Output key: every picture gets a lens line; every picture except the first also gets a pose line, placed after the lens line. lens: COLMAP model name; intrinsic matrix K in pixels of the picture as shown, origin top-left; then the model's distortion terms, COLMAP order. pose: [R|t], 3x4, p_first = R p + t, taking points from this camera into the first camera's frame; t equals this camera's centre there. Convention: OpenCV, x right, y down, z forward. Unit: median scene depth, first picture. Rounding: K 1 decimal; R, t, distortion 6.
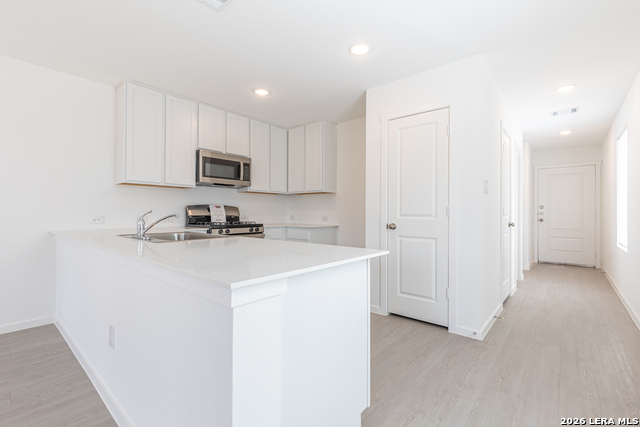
lens RADIAL K [[288.3, 0, 320.1], [0, 288.3, 212.4], [0, 0, 1]] dist [0.010206, -0.000936]
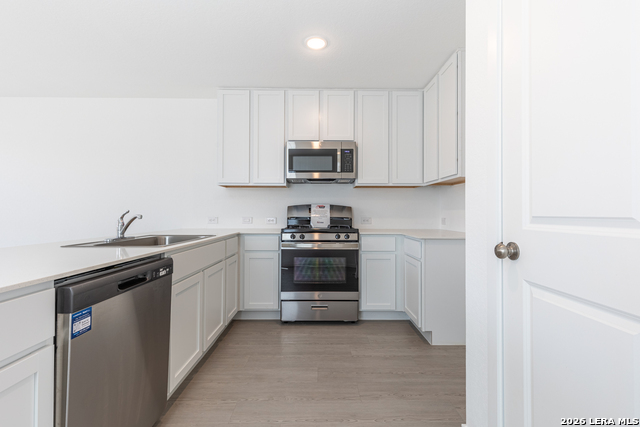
lens RADIAL K [[288.3, 0, 320.0], [0, 288.3, 211.1], [0, 0, 1]] dist [0.010206, -0.000936]
pose [[0.653359, -0.008373, -0.757002, 0.279414], [0.000385, 0.999942, -0.010727, 0.002298], [0.757048, 0.006718, 0.653324, 0.451162]]
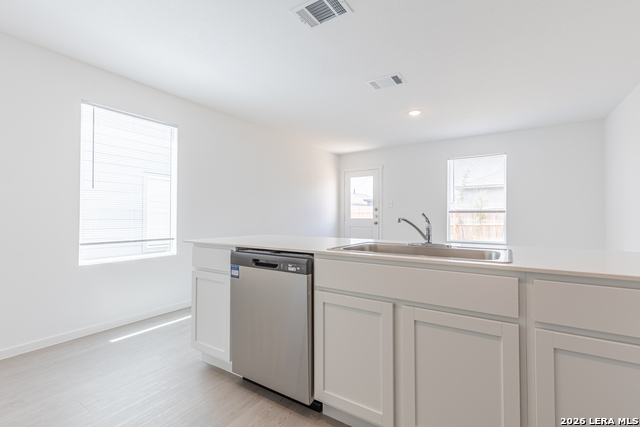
lens RADIAL K [[288.3, 0, 321.9], [0, 288.3, 213.8], [0, 0, 1]] dist [0.010206, -0.000936]
pose [[-0.991387, -0.008335, -0.130698, -0.102144], [-0.006918, 0.999912, -0.011295, 0.002358], [0.130780, -0.010293, -0.991358, 0.934852]]
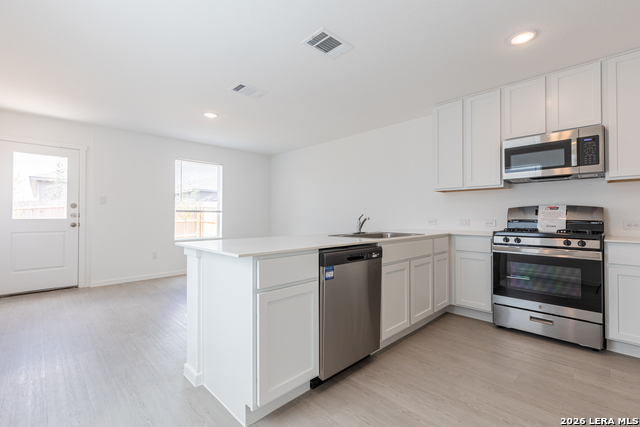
lens RADIAL K [[288.3, 0, 321.9], [0, 288.3, 213.1], [0, 0, 1]] dist [0.010206, -0.000936]
pose [[-0.086703, -0.012933, -0.996150, 0.422884], [0.000513, 0.999915, -0.013027, 0.002384], [0.996234, -0.001641, -0.086689, 0.486685]]
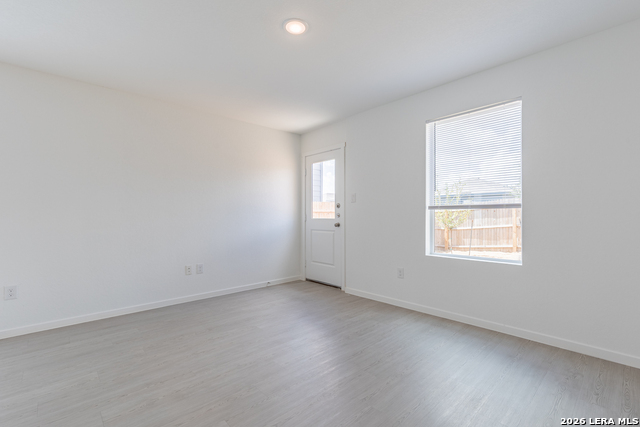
lens RADIAL K [[288.3, 0, 319.3], [0, 288.3, 213.5], [0, 0, 1]] dist [0.010206, -0.000936]
pose [[-0.993613, 0.000624, 0.112838, -0.637321], [-0.000341, 0.999964, -0.008532, -0.001655], [-0.112839, -0.008516, -0.993577, 0.542505]]
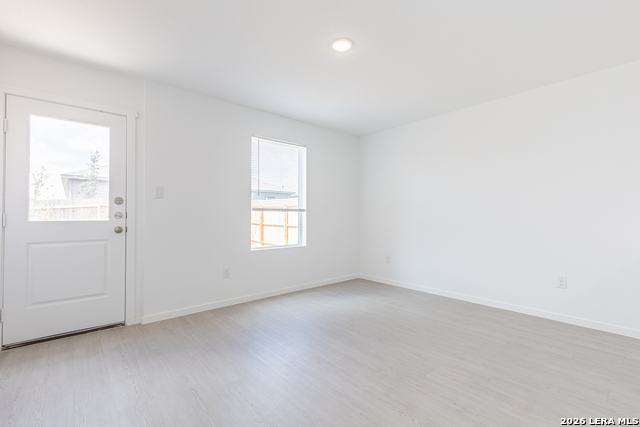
lens RADIAL K [[288.3, 0, 322.8], [0, 288.3, 213.6], [0, 0, 1]] dist [0.010206, -0.000936]
pose [[-0.145240, -0.013211, -0.989308, 0.052338], [0.001783, 0.999906, -0.013614, 0.002174], [0.989395, -0.003742, -0.145203, 0.065746]]
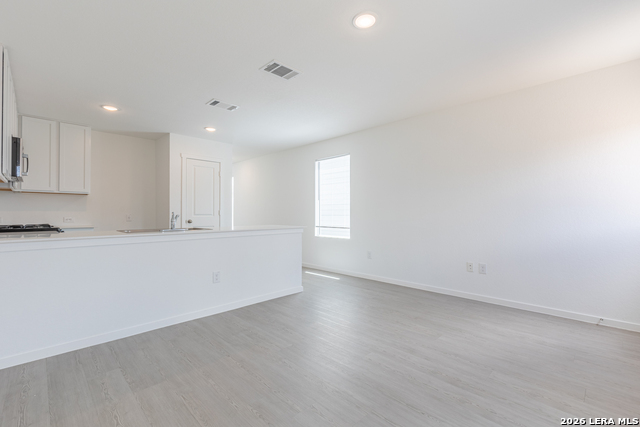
lens RADIAL K [[288.3, 0, 327.8], [0, 288.3, 211.0], [0, 0, 1]] dist [0.010206, -0.000936]
pose [[0.068932, 0.004045, 0.997613, -1.062194], [0.002546, 0.999988, -0.004230, -0.002361], [-0.997618, 0.002832, 0.068921, 0.051099]]
